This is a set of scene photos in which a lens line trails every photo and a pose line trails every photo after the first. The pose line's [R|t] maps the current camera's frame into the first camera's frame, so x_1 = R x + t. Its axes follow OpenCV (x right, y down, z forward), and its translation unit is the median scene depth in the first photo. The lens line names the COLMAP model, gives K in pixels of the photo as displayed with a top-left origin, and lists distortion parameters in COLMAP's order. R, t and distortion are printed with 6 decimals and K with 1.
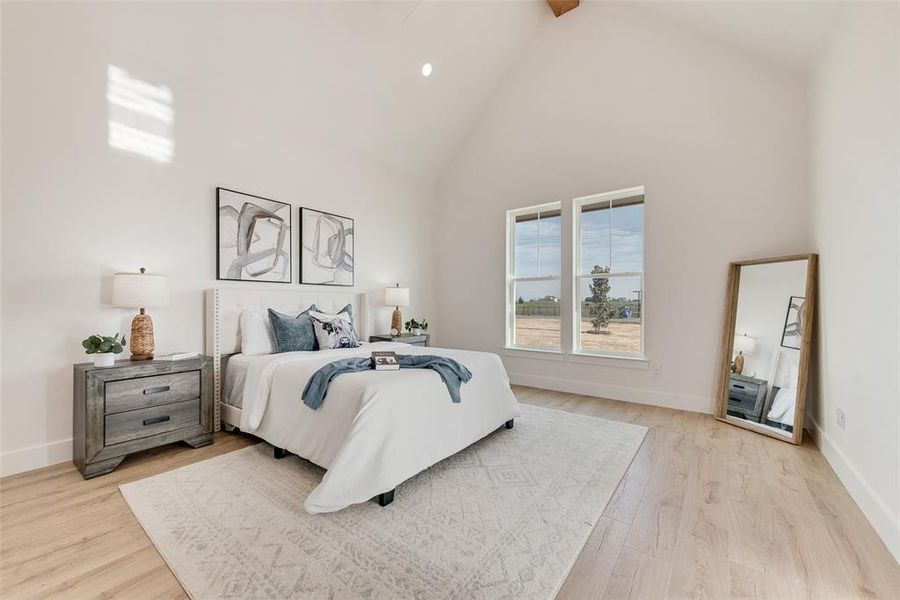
lens RADIAL K [[356.3, 0, 448.8], [0, 356.3, 302.5], [0, 0, 1]] dist [-0.001349, -0.000369]
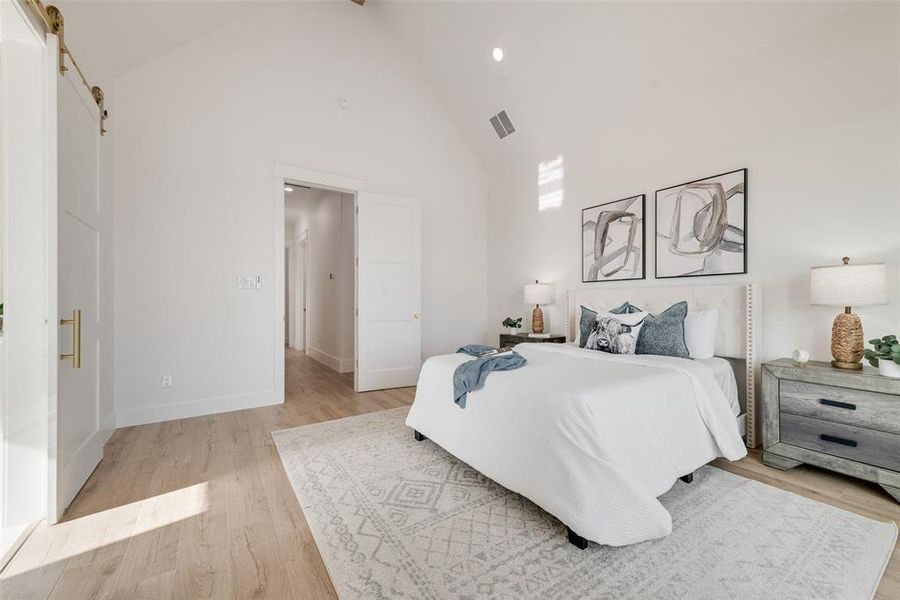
lens RADIAL K [[356.3, 0, 448.8], [0, 356.3, 302.5], [0, 0, 1]] dist [-0.001349, -0.000369]
pose [[-0.335444, 0.000249, -0.942060, 0.632383], [0.006259, 0.999978, -0.001965, 0.005155], [0.942039, -0.006556, -0.335439, 0.886020]]
